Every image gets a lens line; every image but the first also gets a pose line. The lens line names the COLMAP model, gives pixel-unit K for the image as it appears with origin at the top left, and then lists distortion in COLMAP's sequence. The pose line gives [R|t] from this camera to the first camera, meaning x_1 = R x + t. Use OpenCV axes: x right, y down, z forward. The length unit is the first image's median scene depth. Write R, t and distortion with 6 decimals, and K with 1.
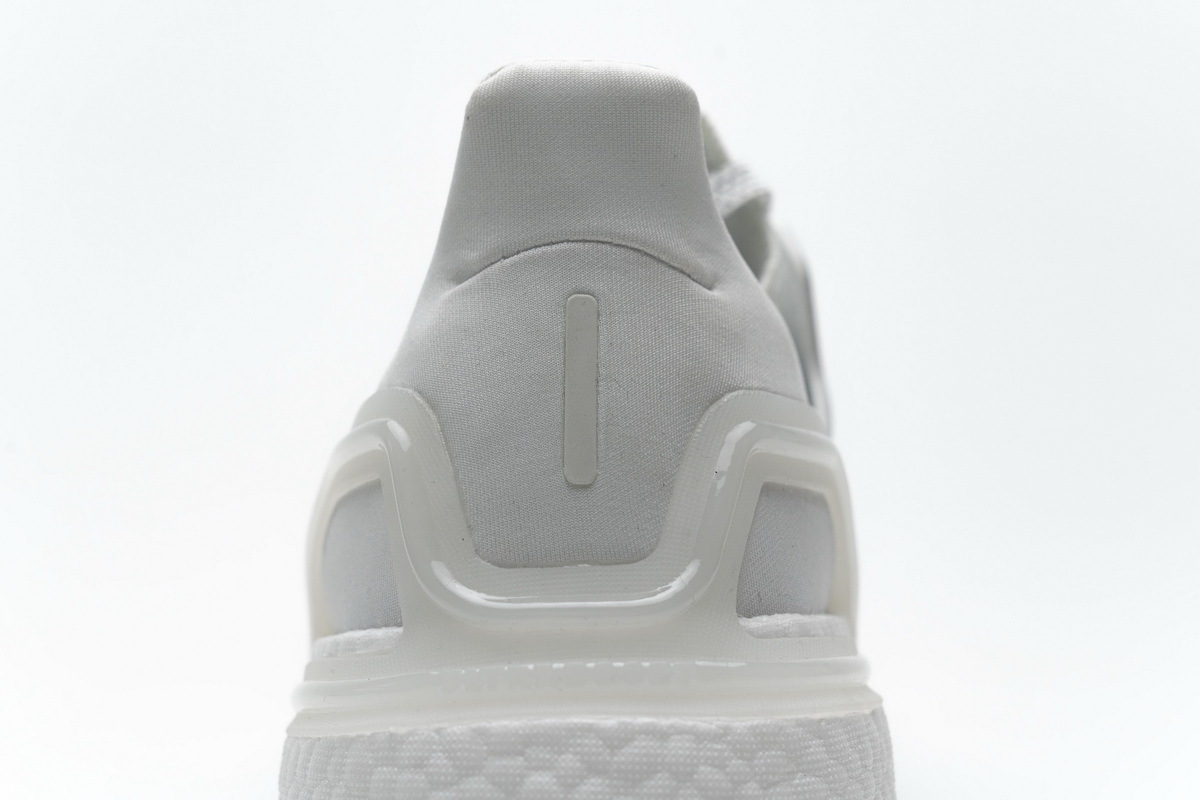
lens RADIAL K [[2384.0, 0, 609.2], [0, 2384.0, 394.3], [0, 0, 1]] dist [0.002341, 0.000000]
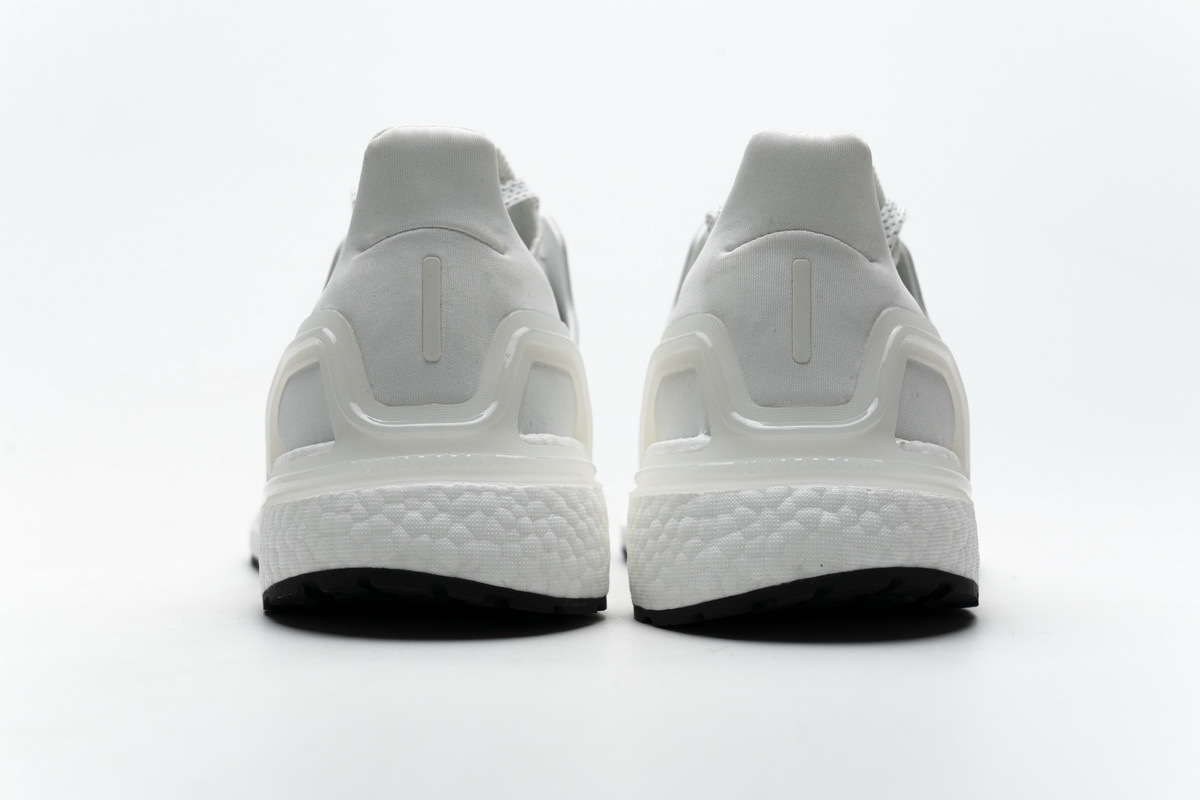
lens RADIAL K [[2384.0, 0, 589.8], [0, 2384.0, 395.0], [0, 0, 1]] dist [0.002341, 0.000000]
pose [[0.996949, -0.006221, 0.077813, -0.033743], [0.005953, 0.999976, 0.003677, 0.057721], [-0.077834, -0.003203, 0.996961, -0.828713]]
